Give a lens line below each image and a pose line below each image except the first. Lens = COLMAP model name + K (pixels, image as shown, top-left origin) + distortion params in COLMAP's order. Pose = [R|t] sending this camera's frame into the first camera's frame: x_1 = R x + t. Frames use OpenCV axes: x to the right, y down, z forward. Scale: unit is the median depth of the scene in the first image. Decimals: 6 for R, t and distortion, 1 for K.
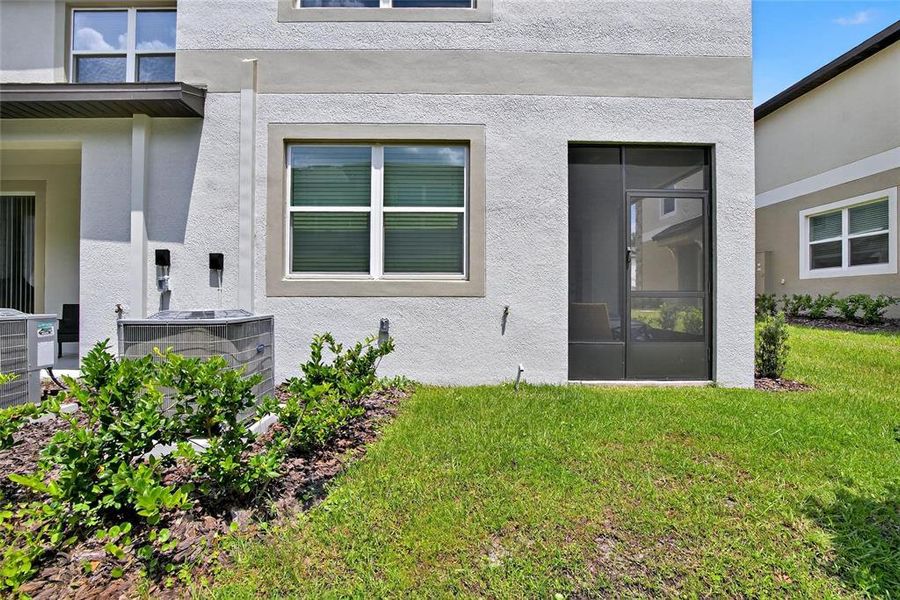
lens RADIAL K [[403.0, 0, 449.7], [0, 403.0, 296.2], [0, 0, 1]] dist [-0.002582, 0.000656]
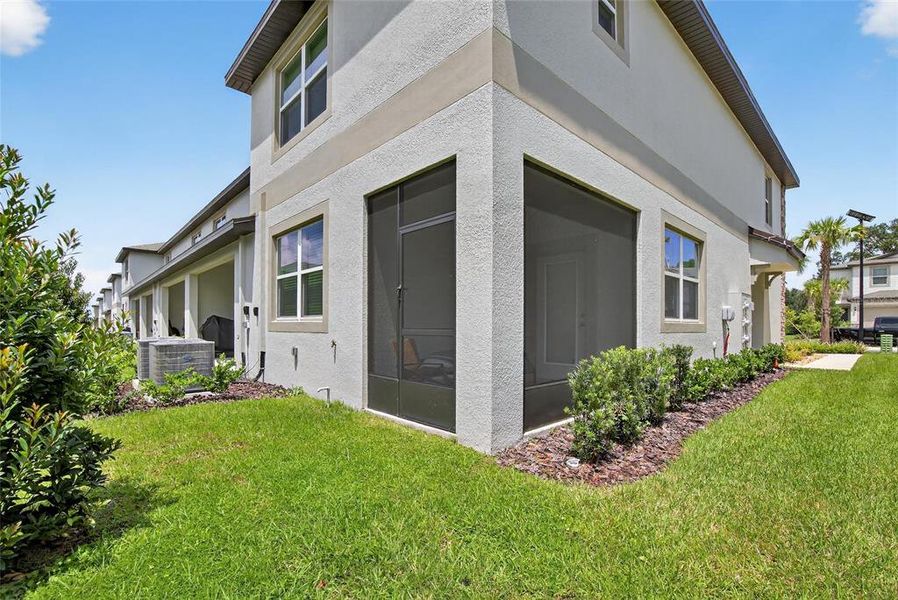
lens RADIAL K [[385.6, 0, 448.4], [0, 385.6, 328.4], [0, 0, 1]] dist [-0.000642, 0.000006]
pose [[0.691591, -0.002638, -0.722285, 1.235803], [0.008882, 0.999949, 0.004852, -0.016980], [0.722235, -0.009771, 0.691579, 0.424045]]
